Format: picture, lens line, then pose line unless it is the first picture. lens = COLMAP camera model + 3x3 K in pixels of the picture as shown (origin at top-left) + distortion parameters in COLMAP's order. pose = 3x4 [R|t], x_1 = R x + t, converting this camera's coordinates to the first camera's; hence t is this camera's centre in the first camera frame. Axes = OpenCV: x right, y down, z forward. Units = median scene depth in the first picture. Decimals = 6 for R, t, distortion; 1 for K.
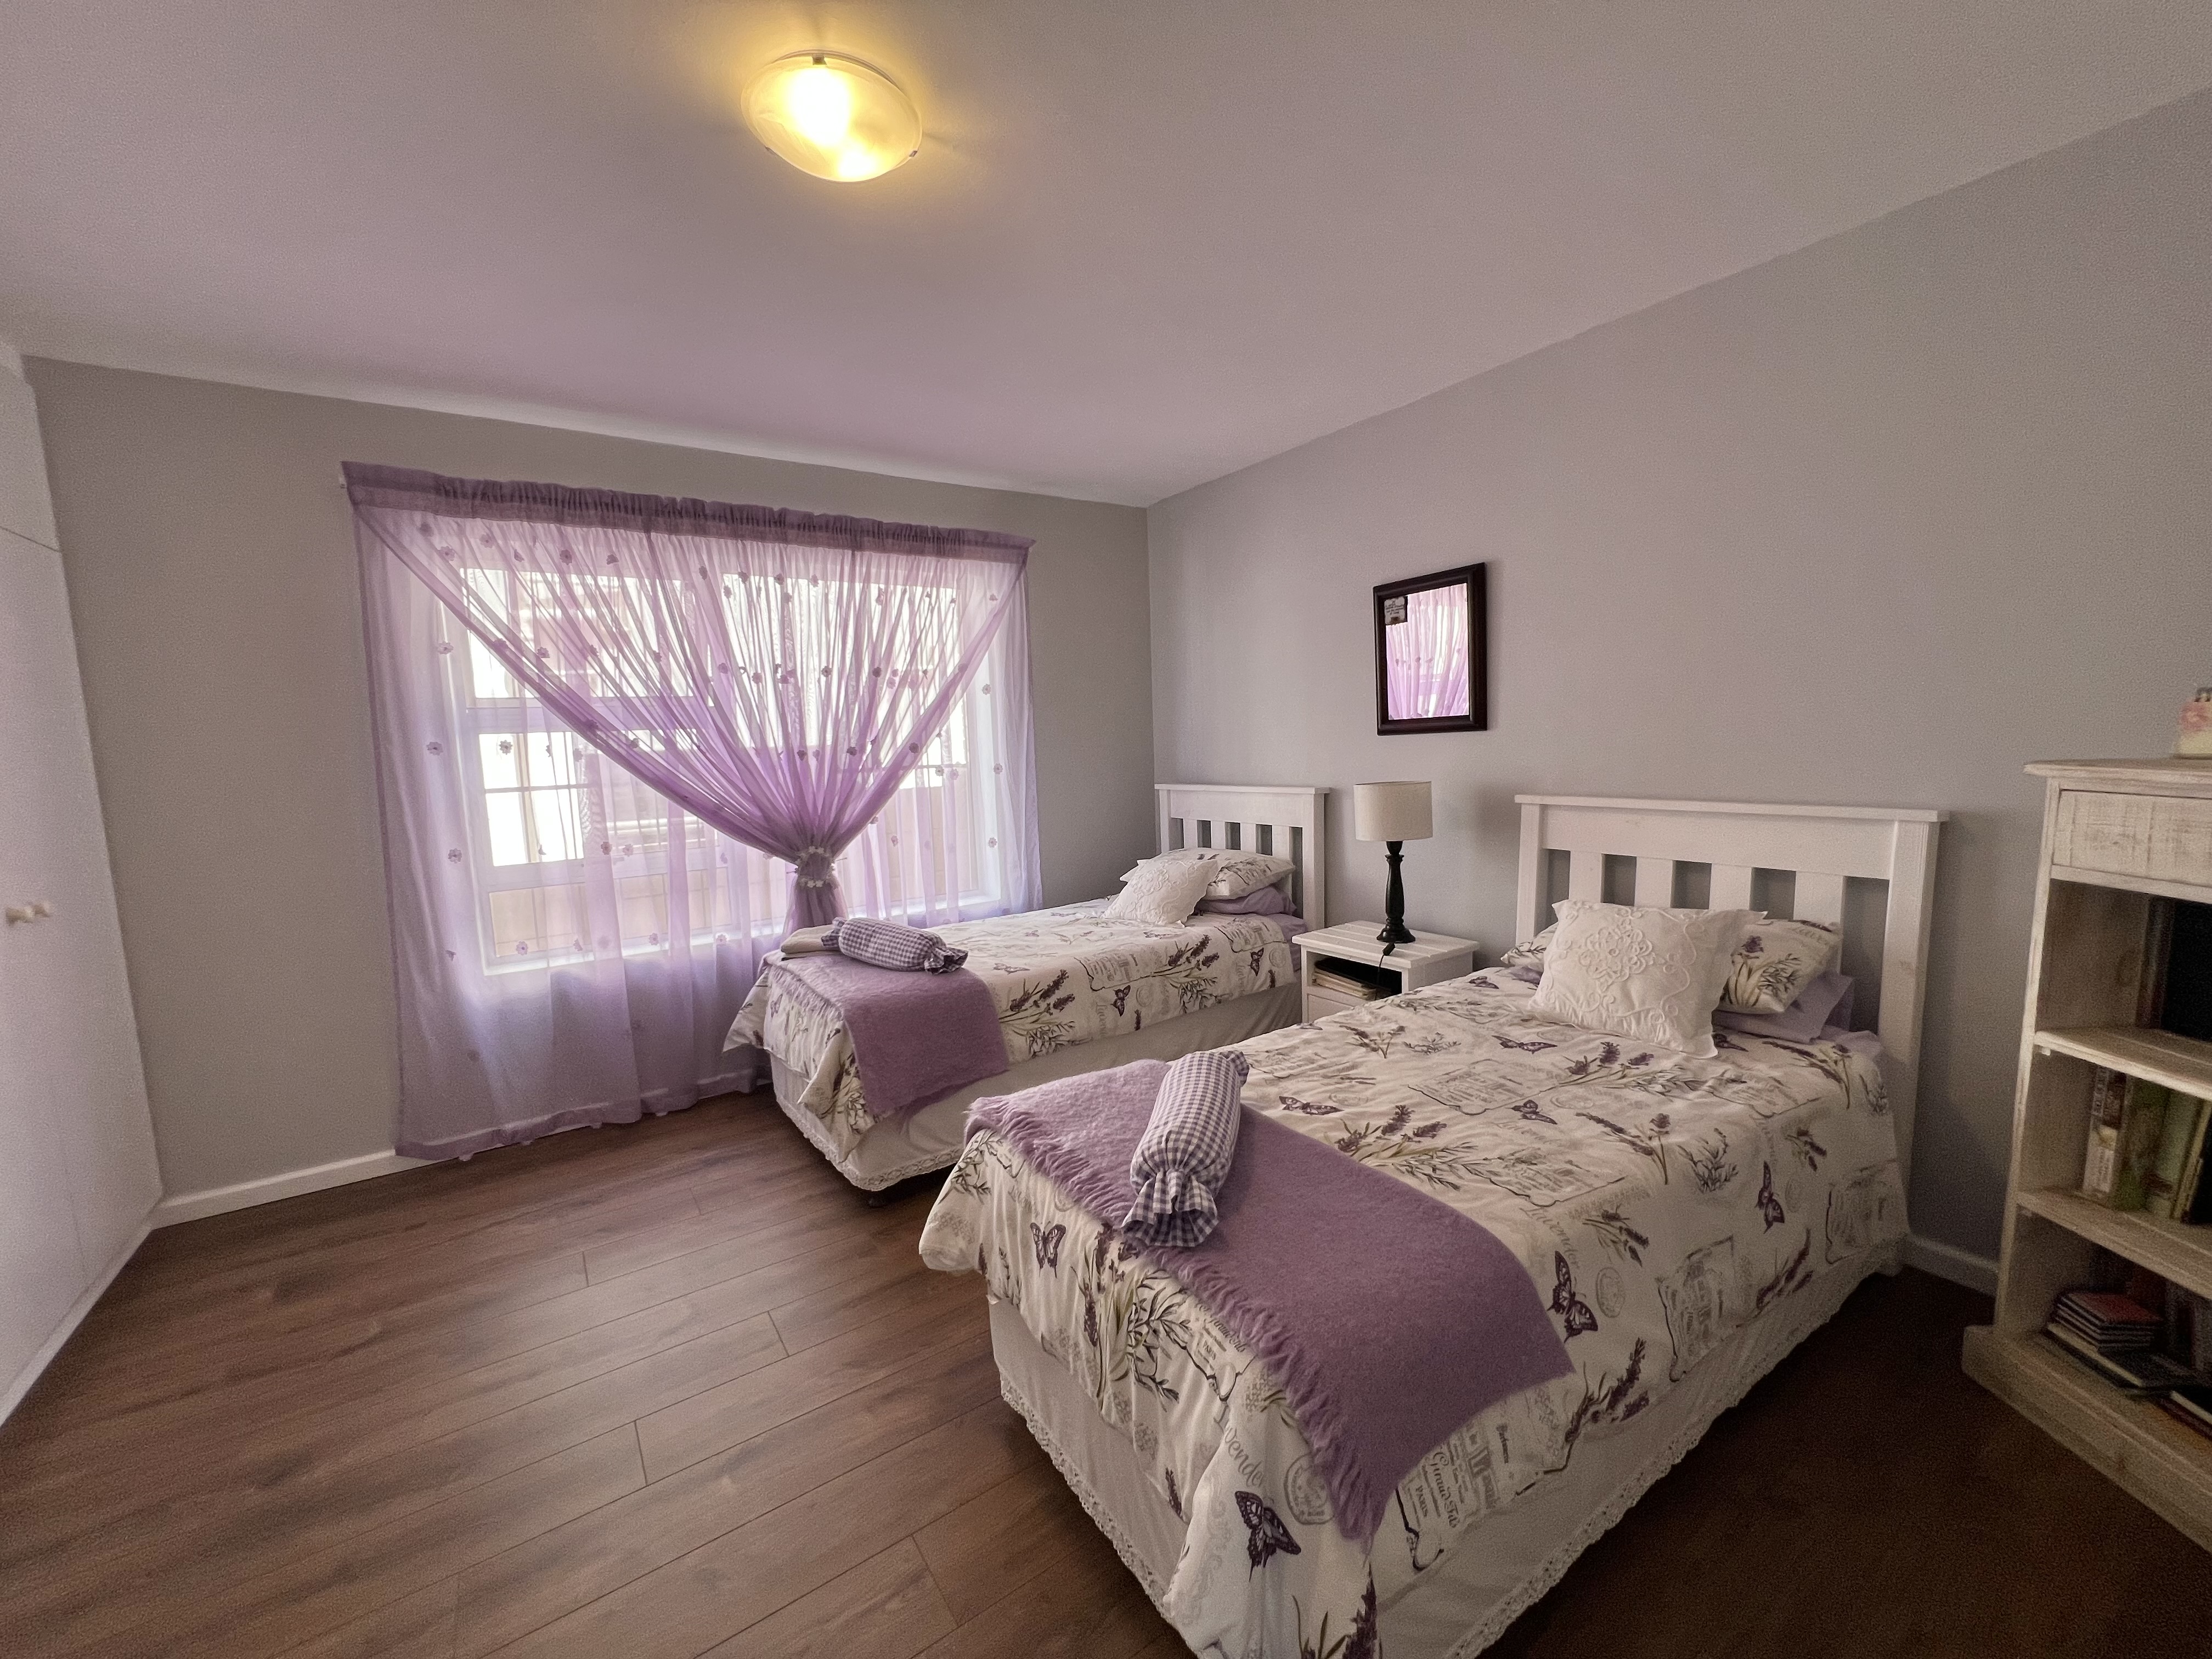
lens RADIAL K [[885.6, 0, 1106.0], [0, 885.6, 835.3], [0, 0, 1]] dist [-0.000965, 0.000183]
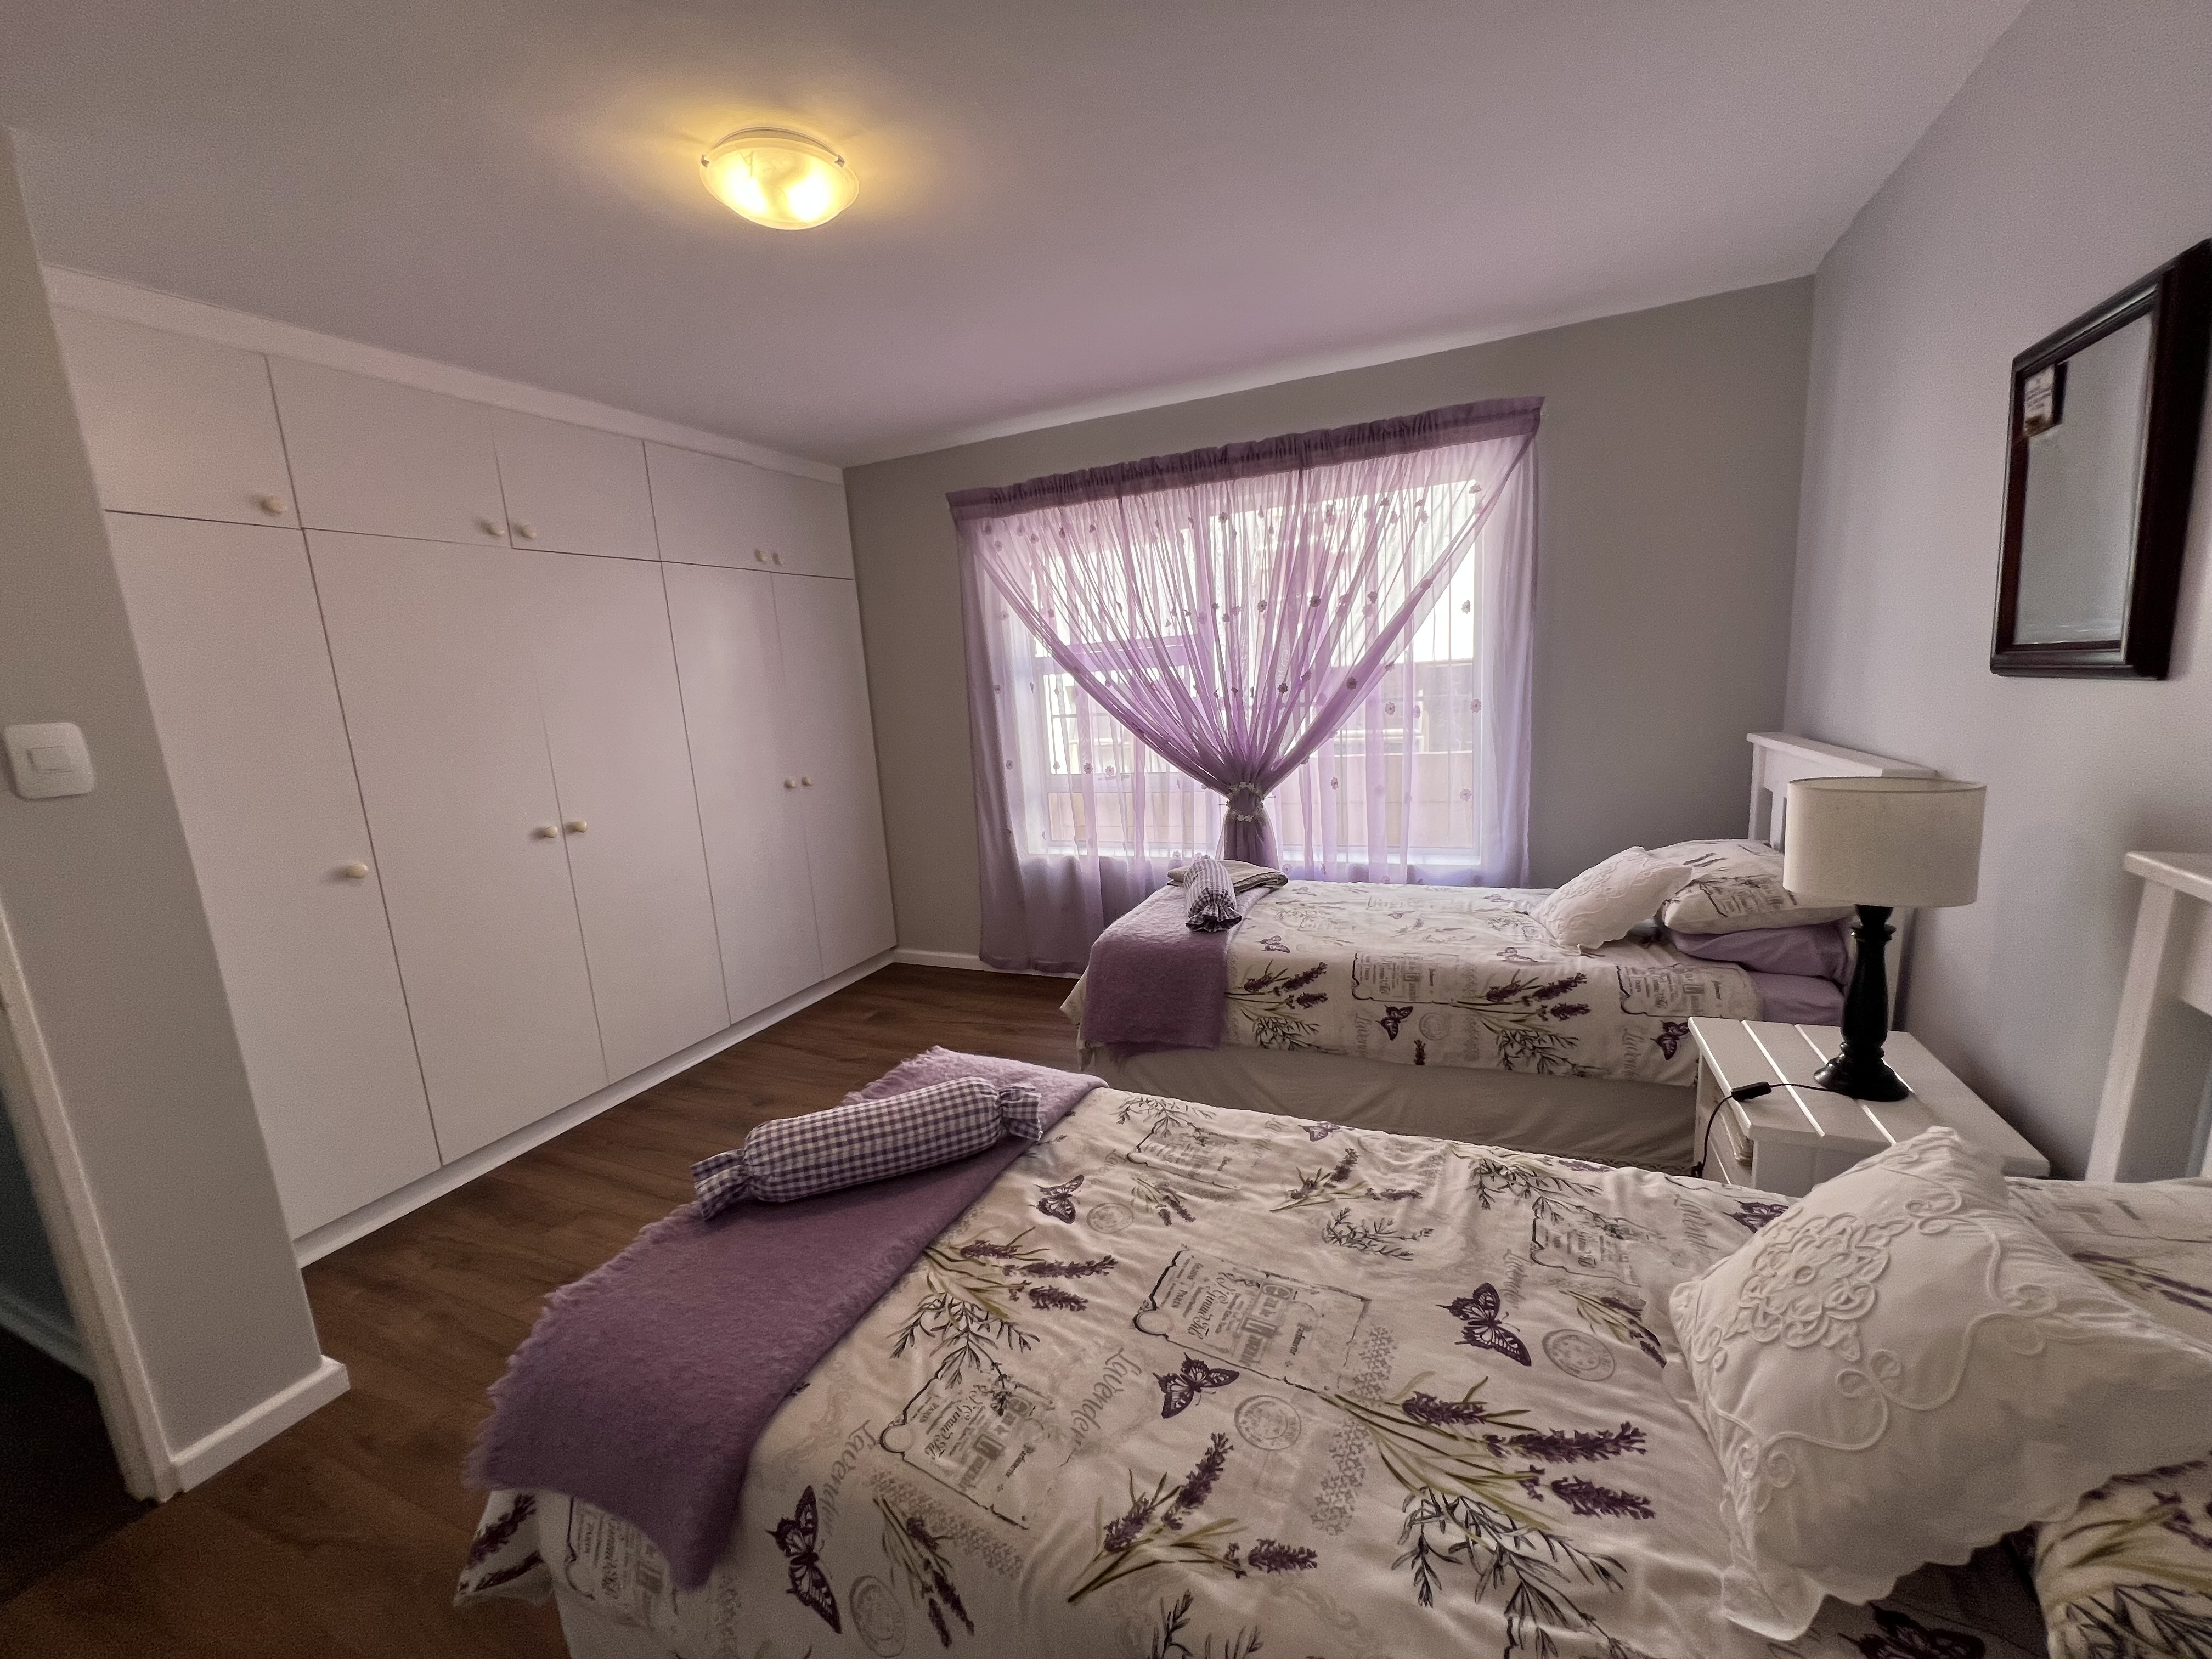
lens RADIAL K [[885.6, 0, 1106.0], [0, 885.6, 835.3], [0, 0, 1]] dist [-0.000965, 0.000183]
pose [[0.527997, 0.154735, -0.835030, 0.537973], [-0.049743, 0.987208, 0.151481, -0.088106], [0.847788, -0.038445, 0.528940, 0.385162]]
